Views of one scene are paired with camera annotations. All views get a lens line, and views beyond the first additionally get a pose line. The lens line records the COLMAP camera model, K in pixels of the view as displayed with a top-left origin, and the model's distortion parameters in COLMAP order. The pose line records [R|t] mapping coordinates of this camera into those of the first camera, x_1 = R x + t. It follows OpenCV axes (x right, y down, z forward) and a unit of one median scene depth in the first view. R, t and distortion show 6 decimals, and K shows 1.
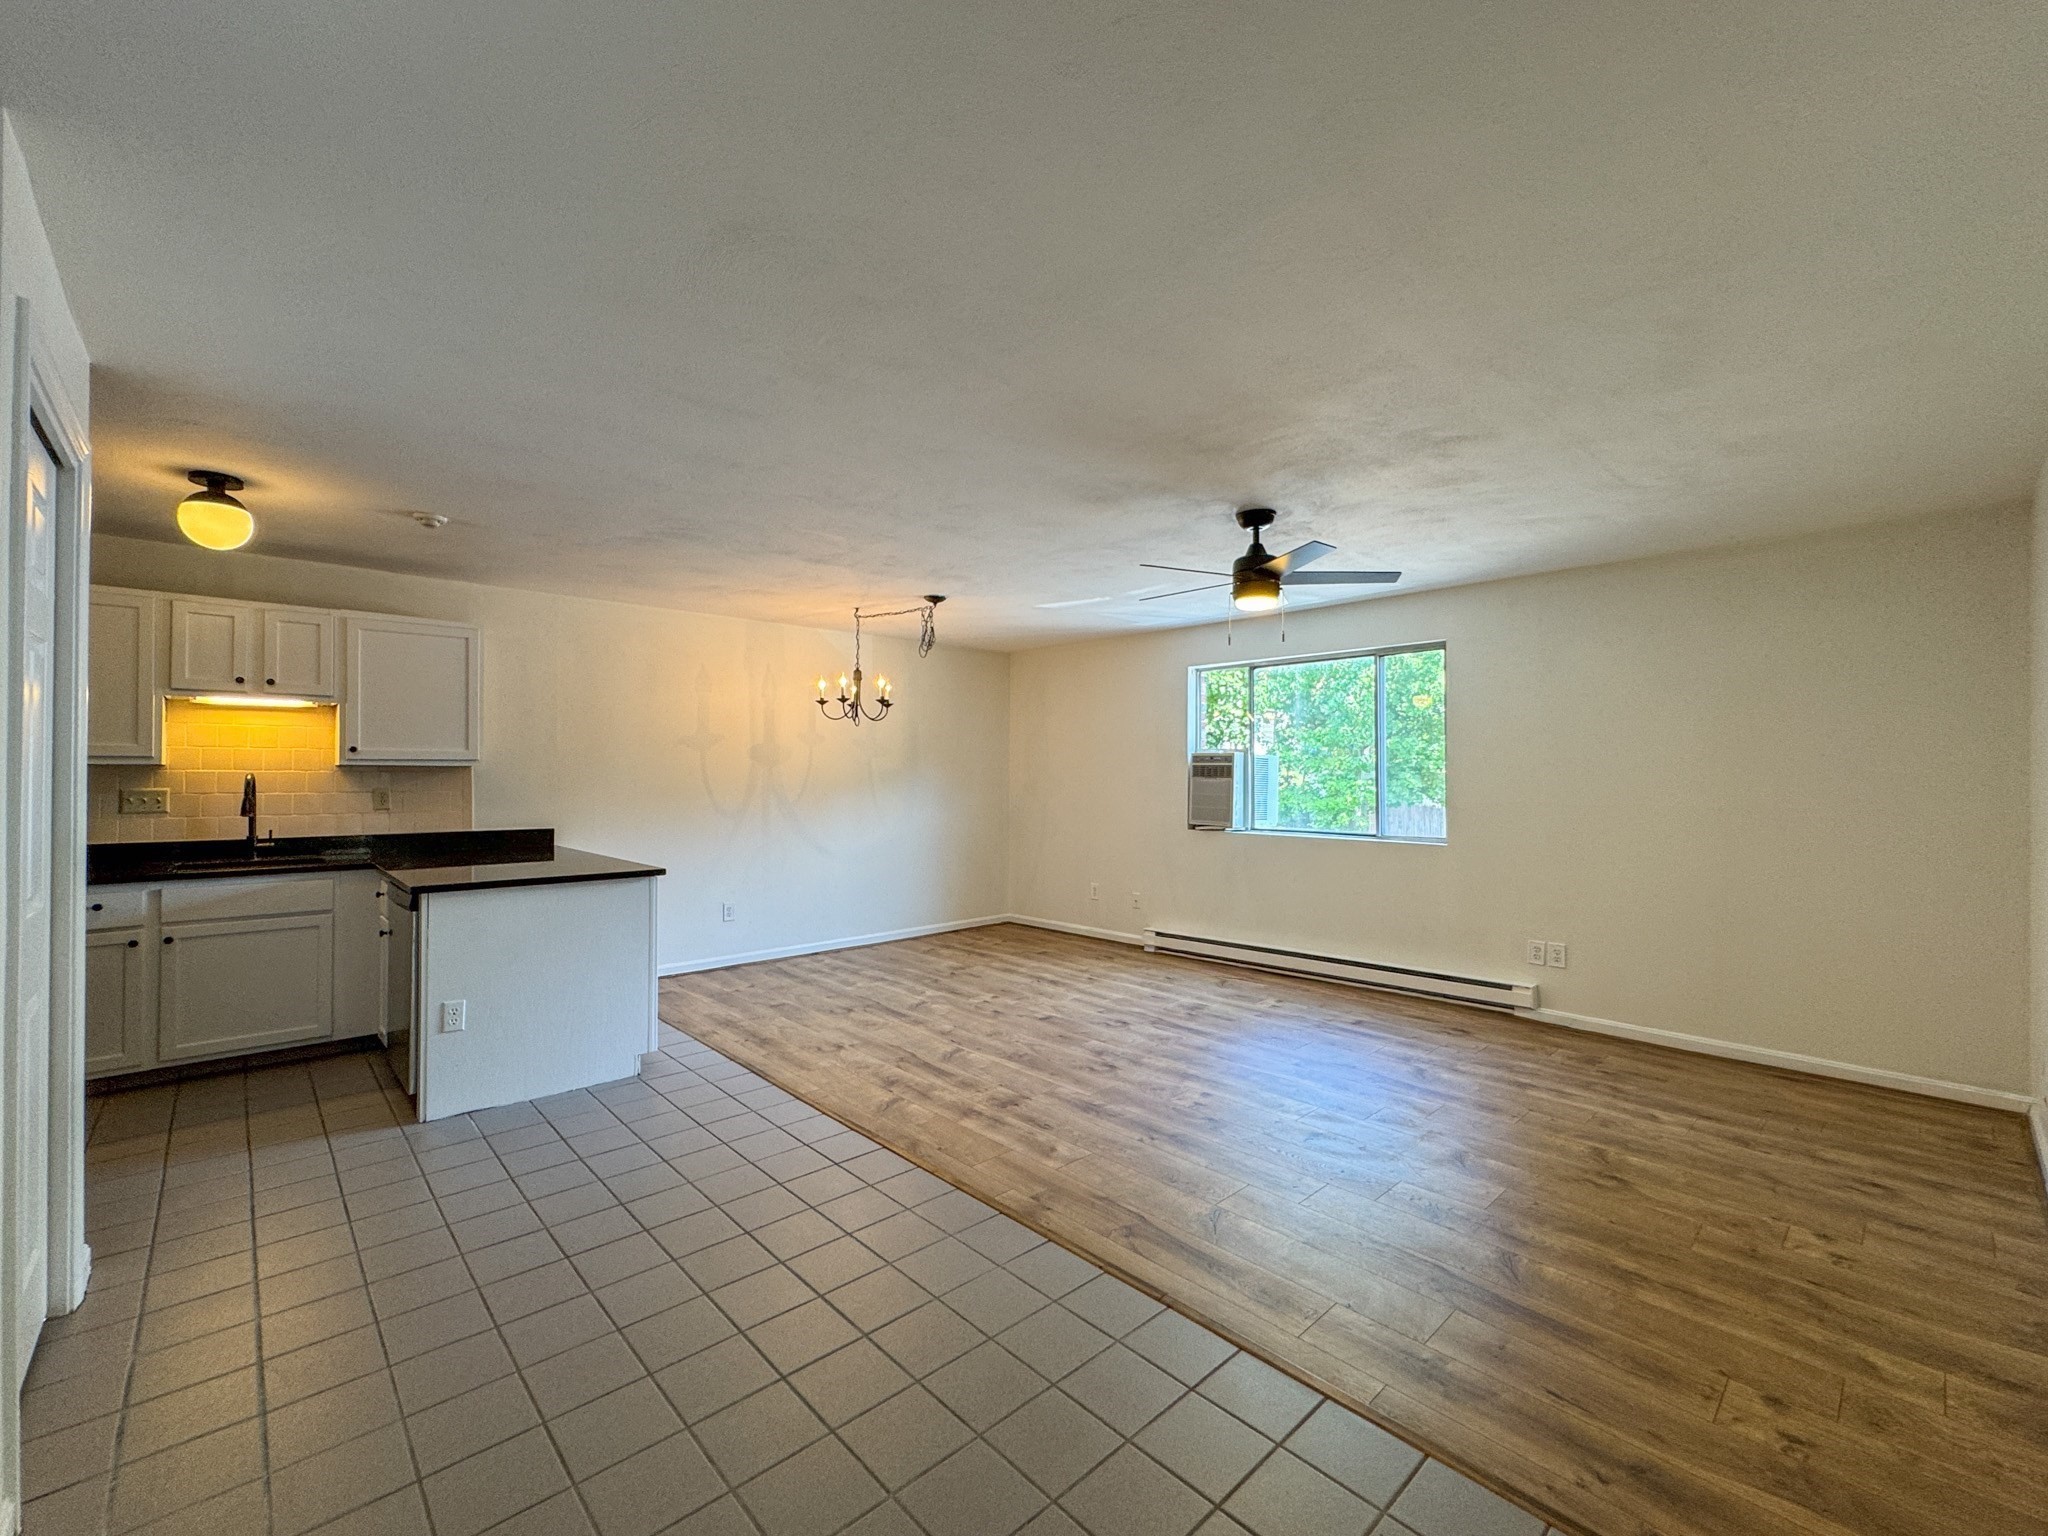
lens RADIAL K [[836.7, 0, 1043.9], [0, 836.7, 771.3], [0, 0, 1]] dist [-0.002844, 0.000270]
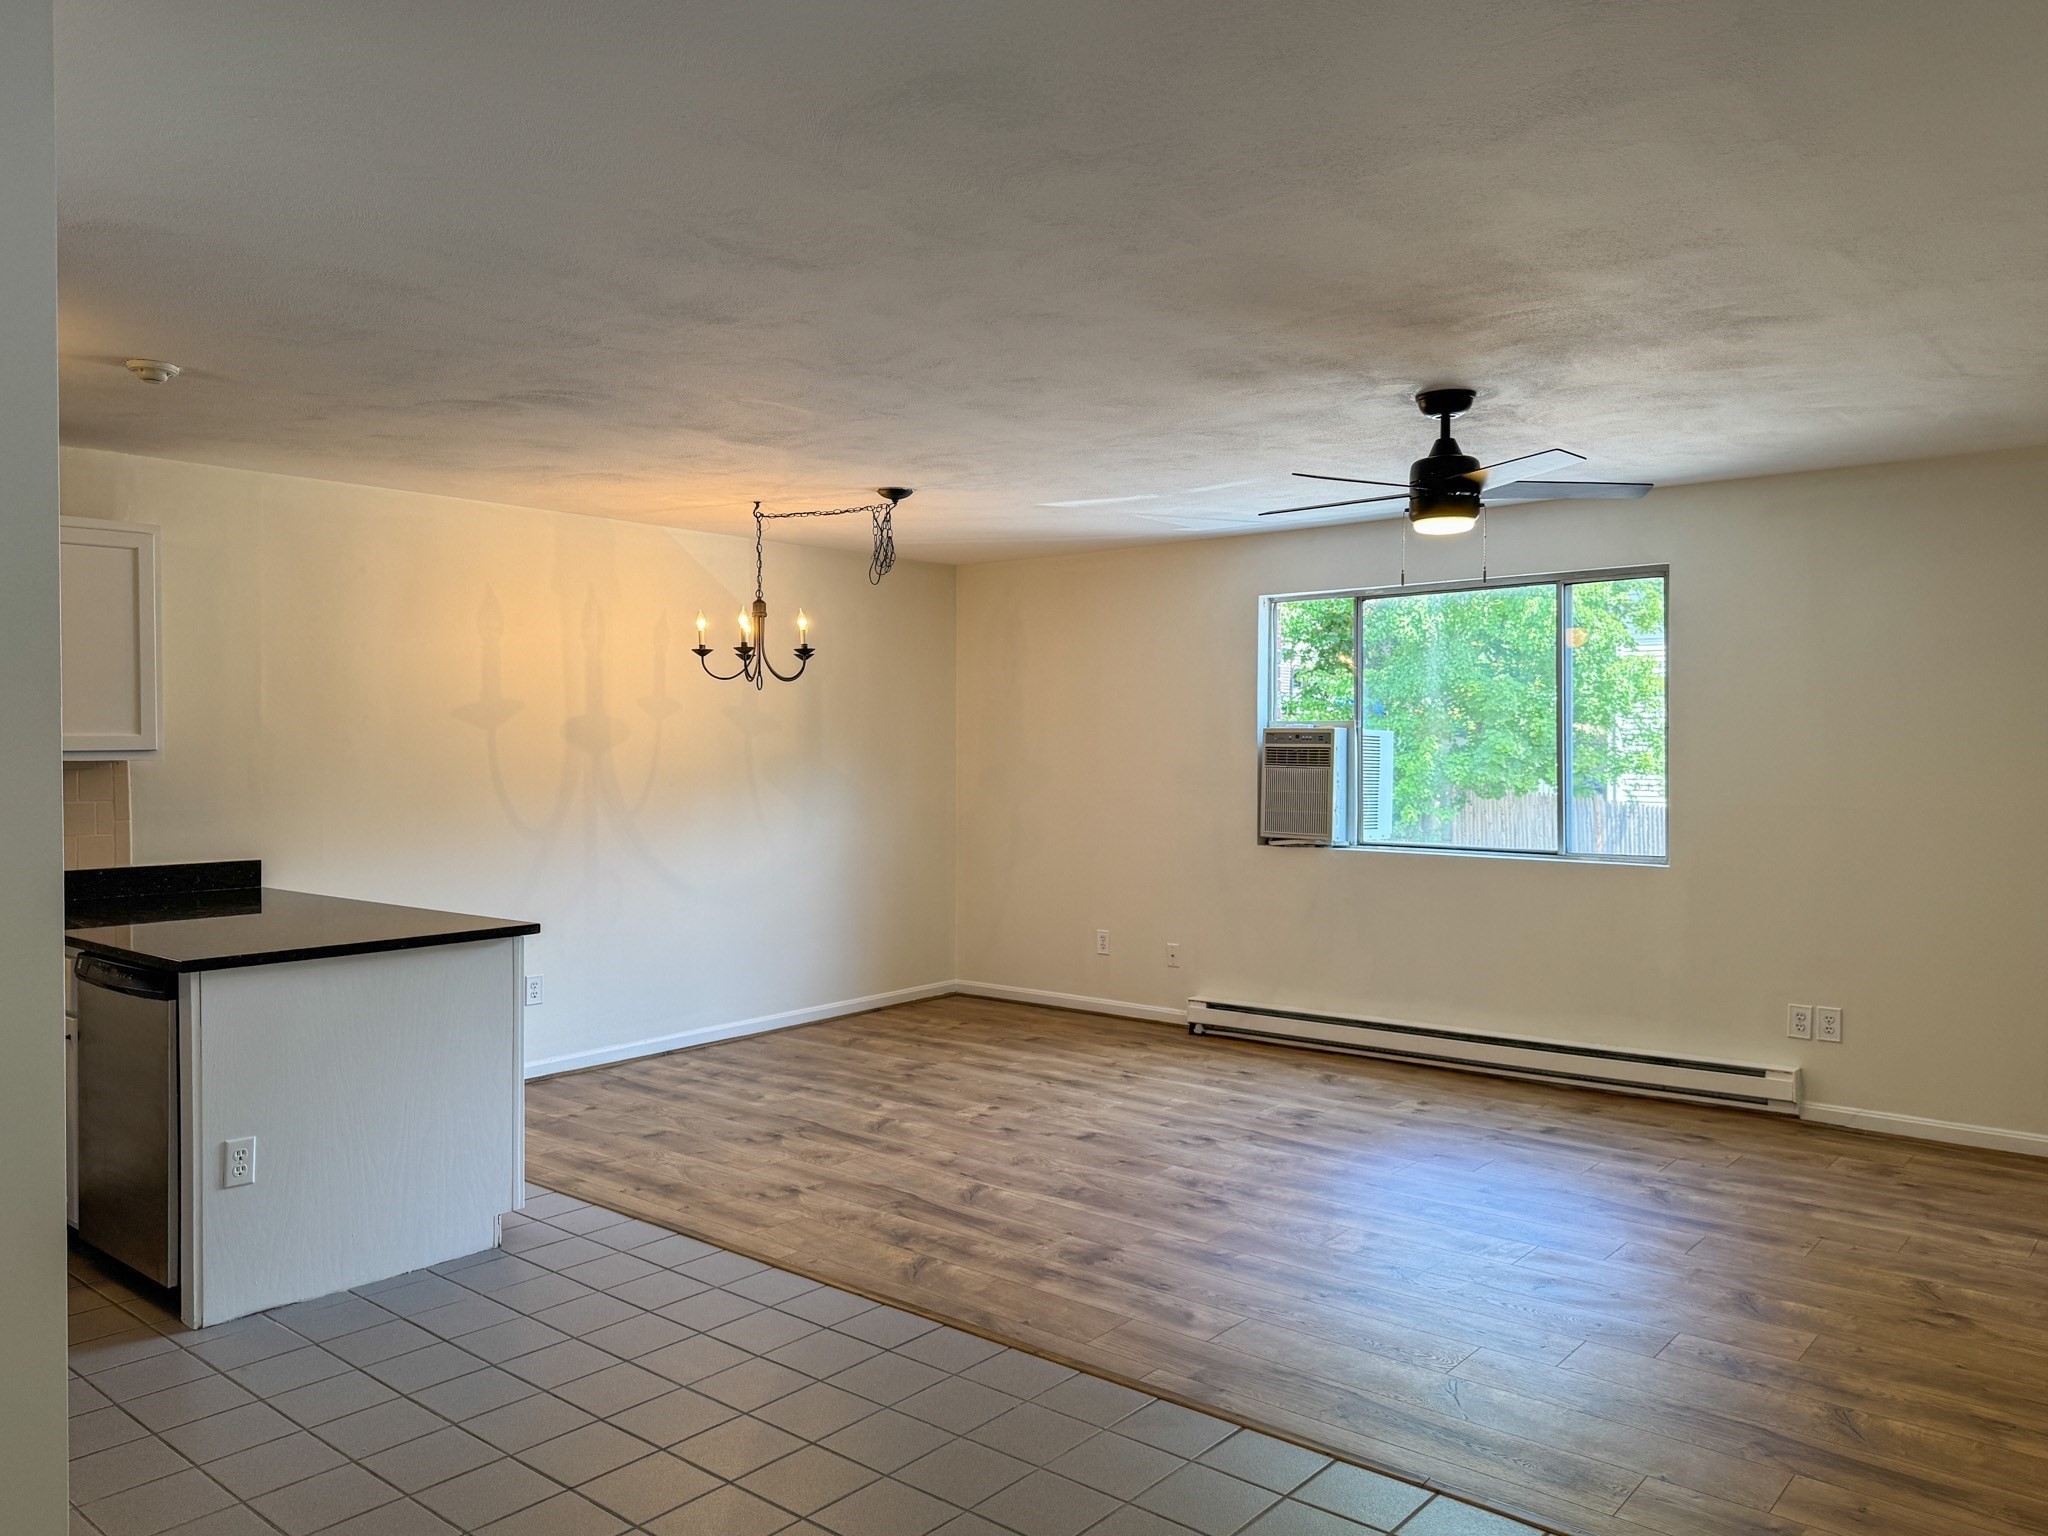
lens RADIAL K [[1410.5, 0, 1034.7], [0, 1410.5, 754.2], [0, 0, 1]] dist [0.121792, -0.197756]
pose [[0.994886, -0.006958, 0.100766, -0.164681], [0.005912, 0.999926, 0.010678, -0.019958], [-0.100833, -0.010027, 0.994853, -0.117943]]
